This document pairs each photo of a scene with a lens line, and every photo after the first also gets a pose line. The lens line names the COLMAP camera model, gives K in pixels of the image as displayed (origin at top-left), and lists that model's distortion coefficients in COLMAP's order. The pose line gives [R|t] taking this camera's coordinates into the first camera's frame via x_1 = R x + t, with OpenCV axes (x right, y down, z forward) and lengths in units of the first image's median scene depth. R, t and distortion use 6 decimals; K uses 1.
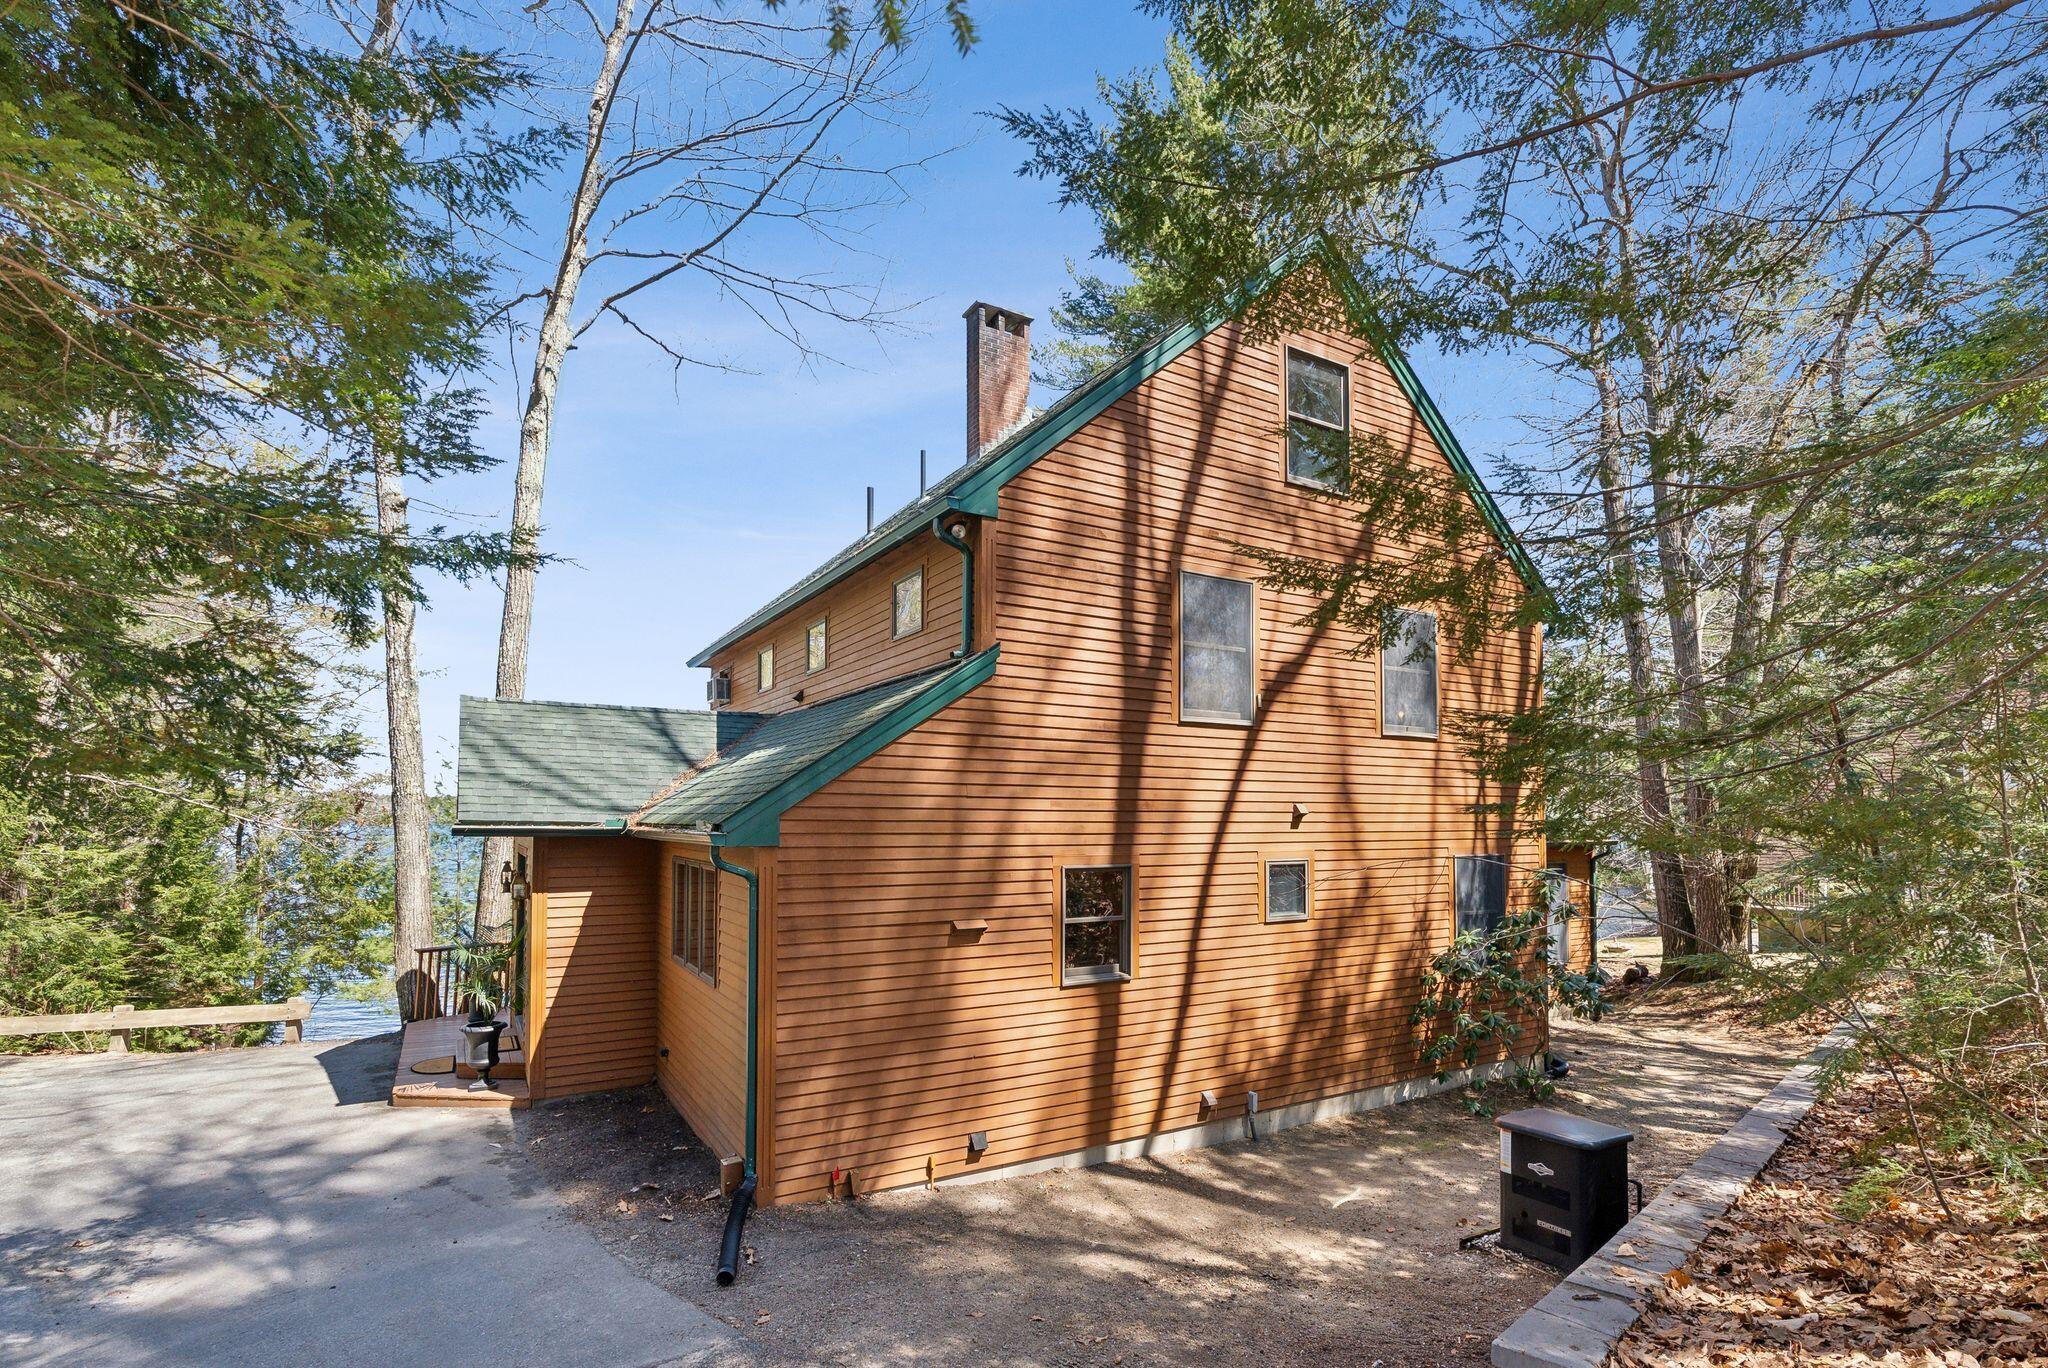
lens RADIAL K [[975.3, 0, 1036.7], [0, 975.3, 685.8], [0, 0, 1]] dist [0.000468, 0.000375]
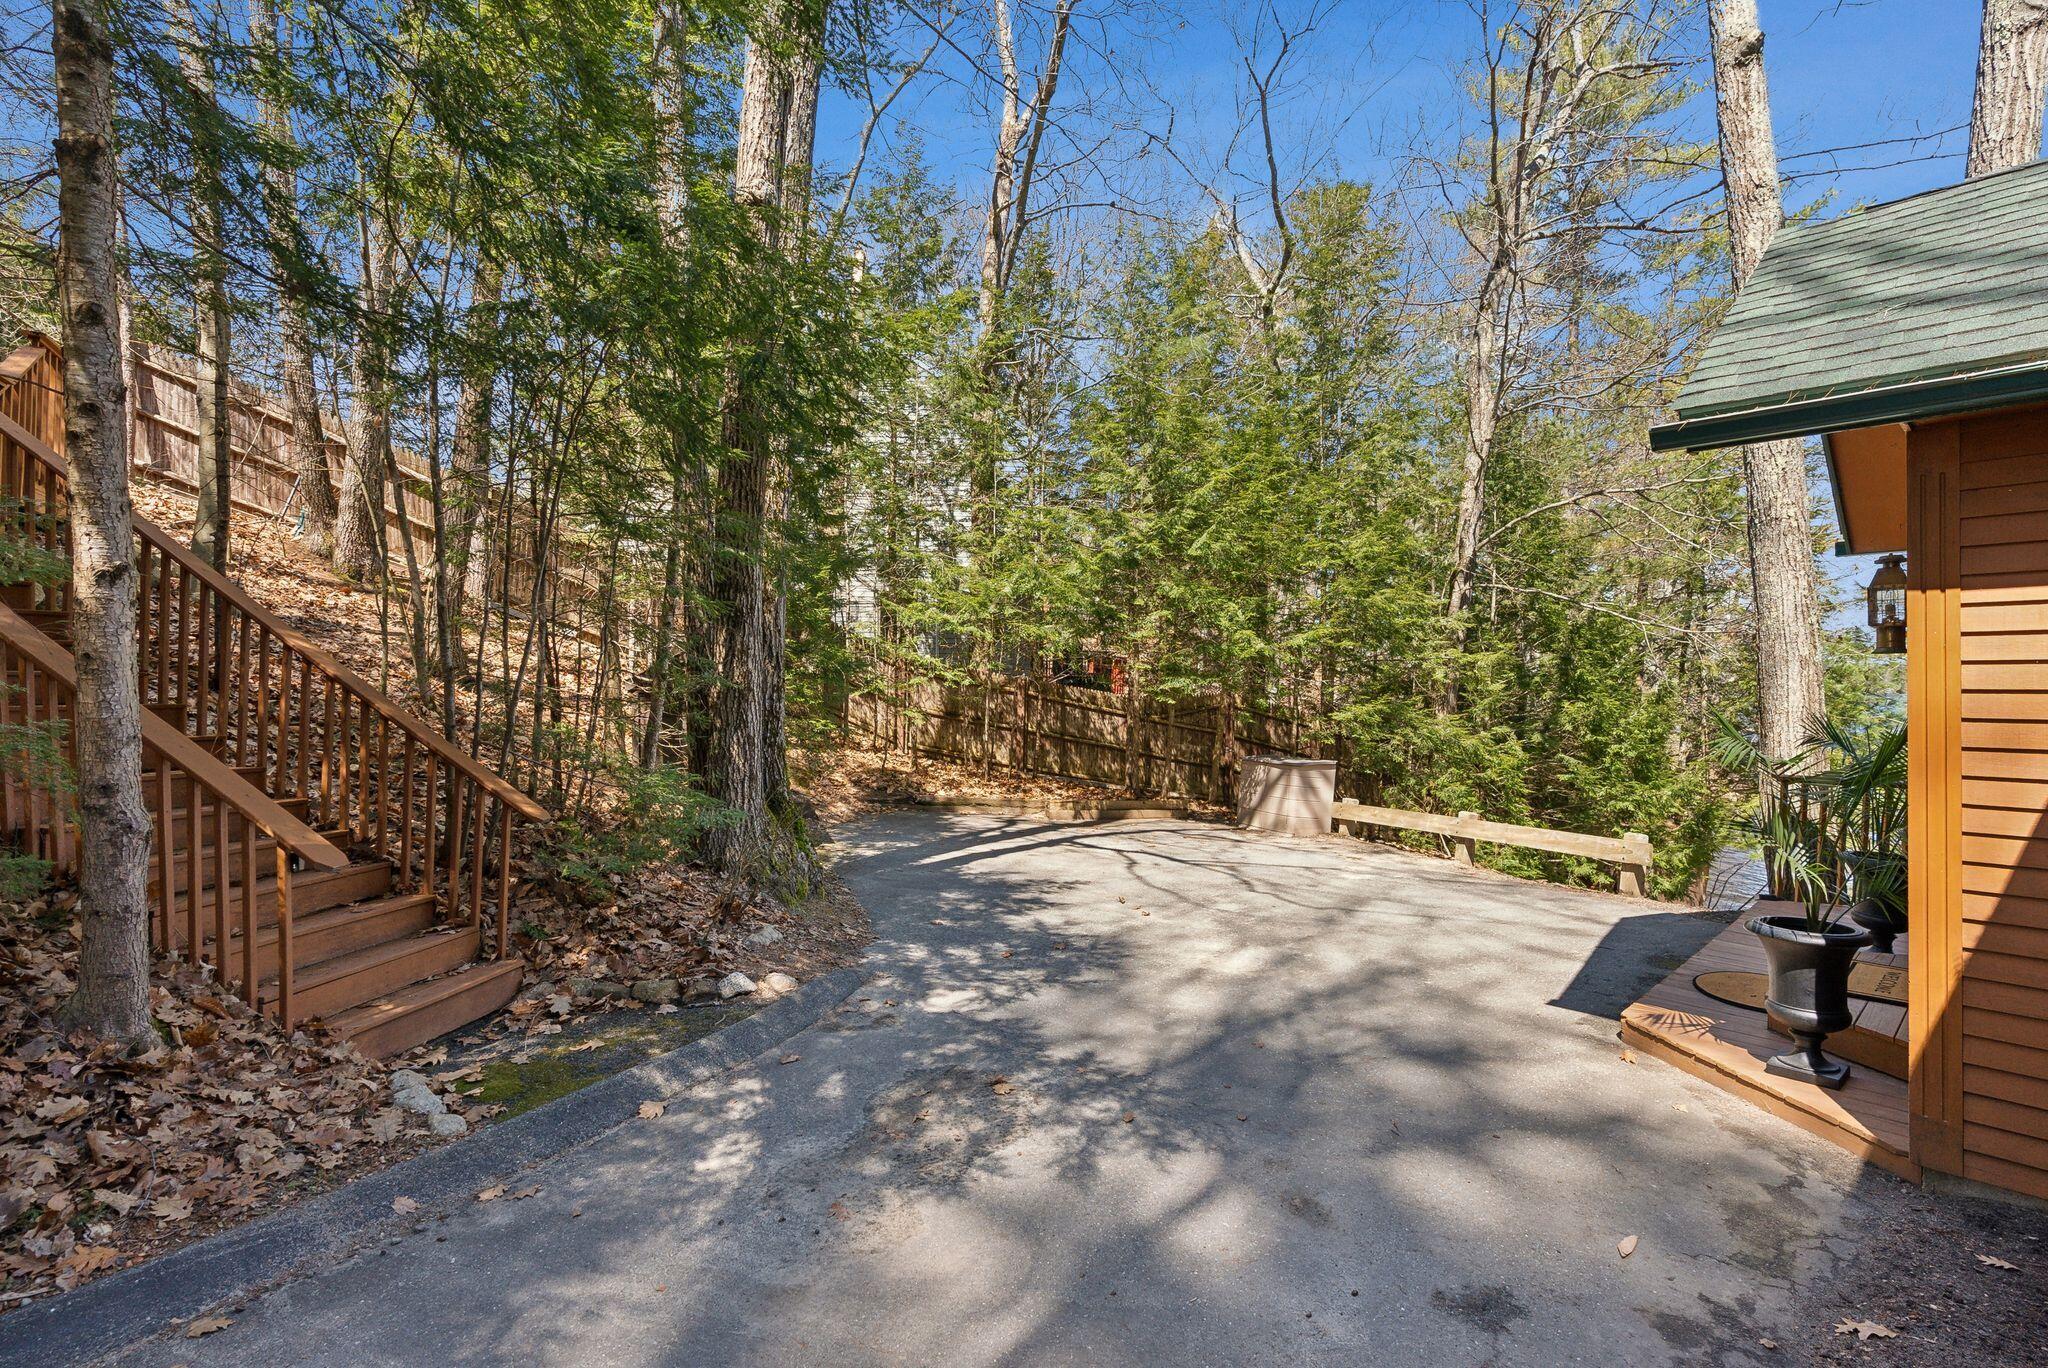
lens RADIAL K [[975.3, 0, 1036.7], [0, 975.3, 685.8], [0, 0, 1]] dist [0.000468, 0.000375]
pose [[0.210026, -0.003565, -0.977689, -0.238093], [0.118270, 0.992742, 0.021787, 0.206048], [0.970516, -0.120207, 0.208924, 0.625087]]
